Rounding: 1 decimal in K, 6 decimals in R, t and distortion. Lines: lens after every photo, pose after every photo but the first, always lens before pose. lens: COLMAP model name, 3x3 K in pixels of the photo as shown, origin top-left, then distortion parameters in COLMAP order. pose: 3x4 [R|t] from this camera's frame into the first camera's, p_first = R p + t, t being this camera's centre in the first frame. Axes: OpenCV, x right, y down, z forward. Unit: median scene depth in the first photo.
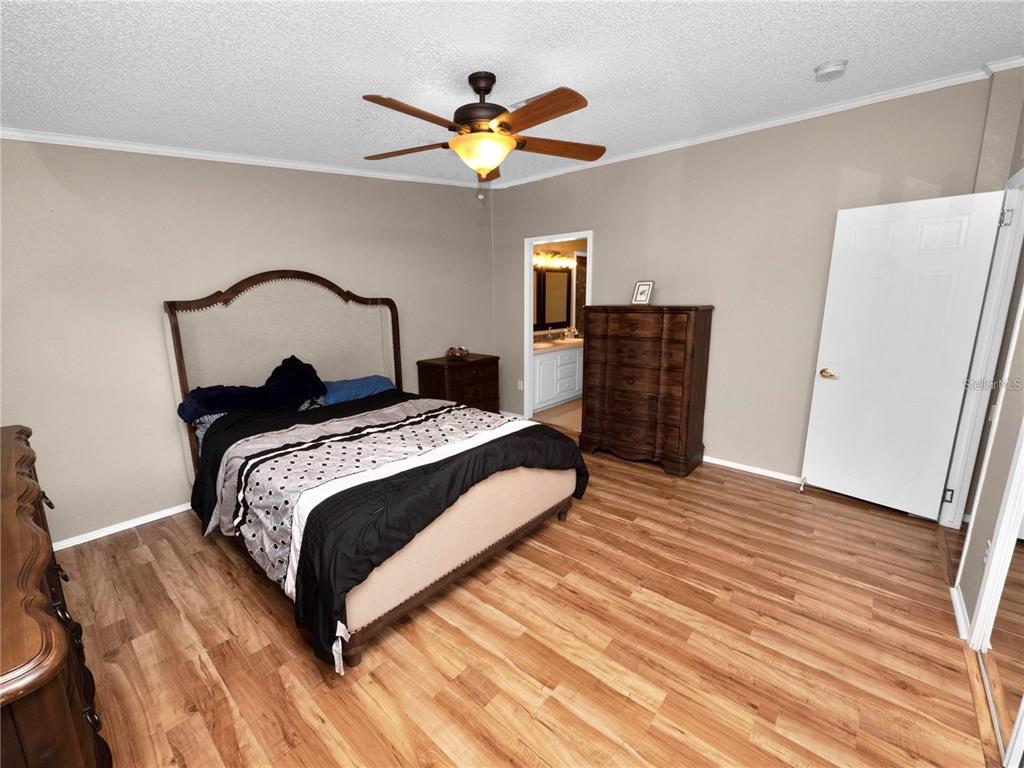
lens RADIAL K [[429.1, 0, 507.2], [0, 429.1, 381.6], [0, 0, 1]] dist [-0.008541, 0.000449]
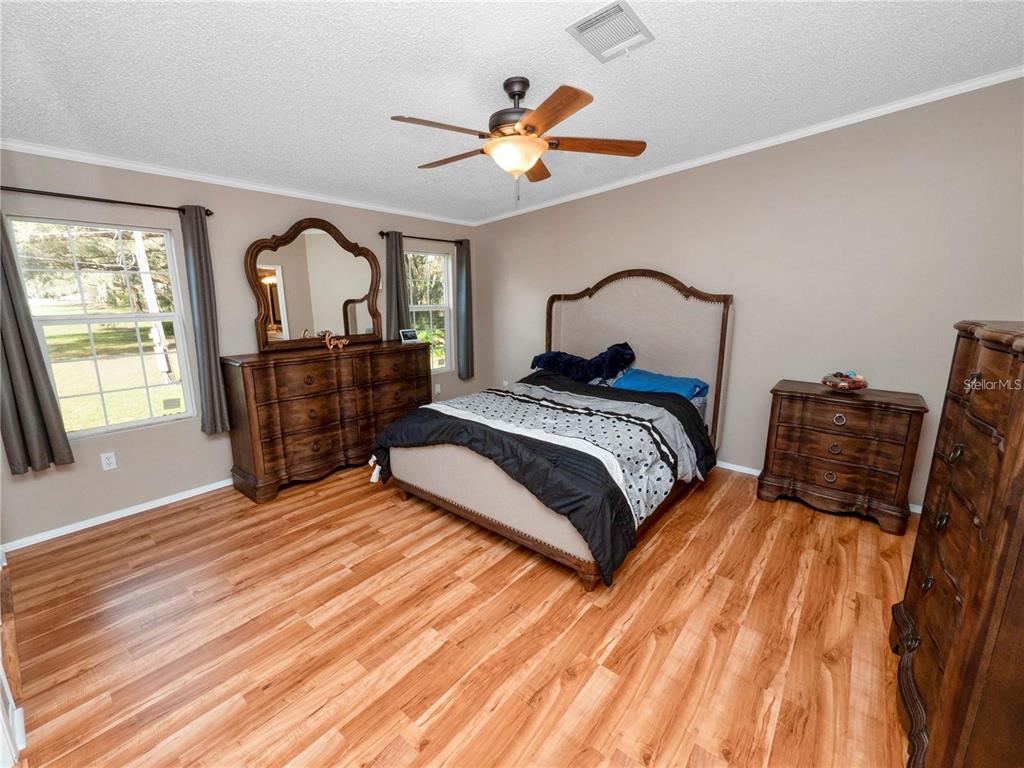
lens RADIAL K [[429.1, 0, 507.2], [0, 429.1, 381.6], [0, 0, 1]] dist [-0.008541, 0.000449]
pose [[0.021013, 0.210157, -0.977442, 1.049344], [-0.194334, 0.959869, 0.202200, -0.208114], [0.980710, 0.185701, 0.061011, 0.990331]]
